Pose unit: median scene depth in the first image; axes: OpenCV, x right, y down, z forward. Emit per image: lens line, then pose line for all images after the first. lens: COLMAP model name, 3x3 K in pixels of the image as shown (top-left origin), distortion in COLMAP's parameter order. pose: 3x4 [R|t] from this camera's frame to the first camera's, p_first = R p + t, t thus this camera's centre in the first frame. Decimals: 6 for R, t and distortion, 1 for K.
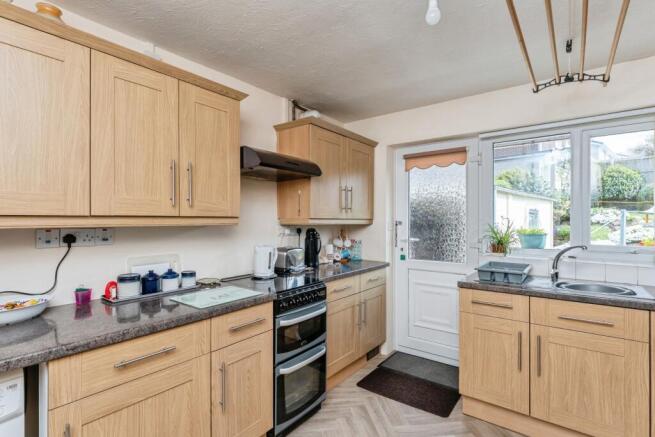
lens RADIAL K [[303.6, 0, 327.5], [0, 303.6, 218.5], [0, 0, 1]] dist [-0.000386, -0.000054]
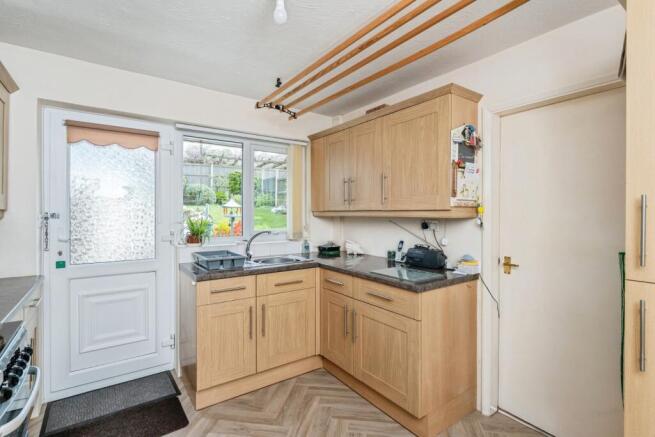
lens RADIAL K [[304.4, 0, 326.5], [0, 304.4, 212.8], [0, 0, 1]] dist [0.000916, -0.000154]
pose [[0.323881, -0.002116, 0.946095, -0.283193], [-0.007577, 0.999960, 0.004830, 0.000264], [-0.946067, -0.008733, 0.323852, 0.244920]]
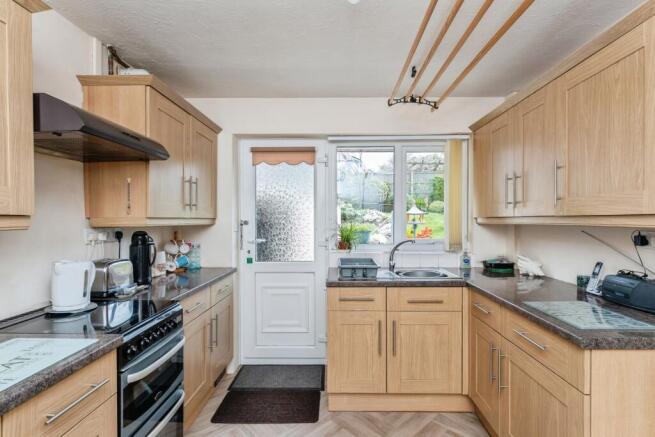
lens RADIAL K [[311.4, 0, 331.5], [0, 311.4, 221.1], [0, 0, 1]] dist [-0.001768, -0.000372]
pose [[0.813688, -0.006982, 0.581260, -0.119027], [0.000218, 0.999931, 0.011705, -0.000791], [-0.581302, -0.009398, 0.813634, 0.132846]]
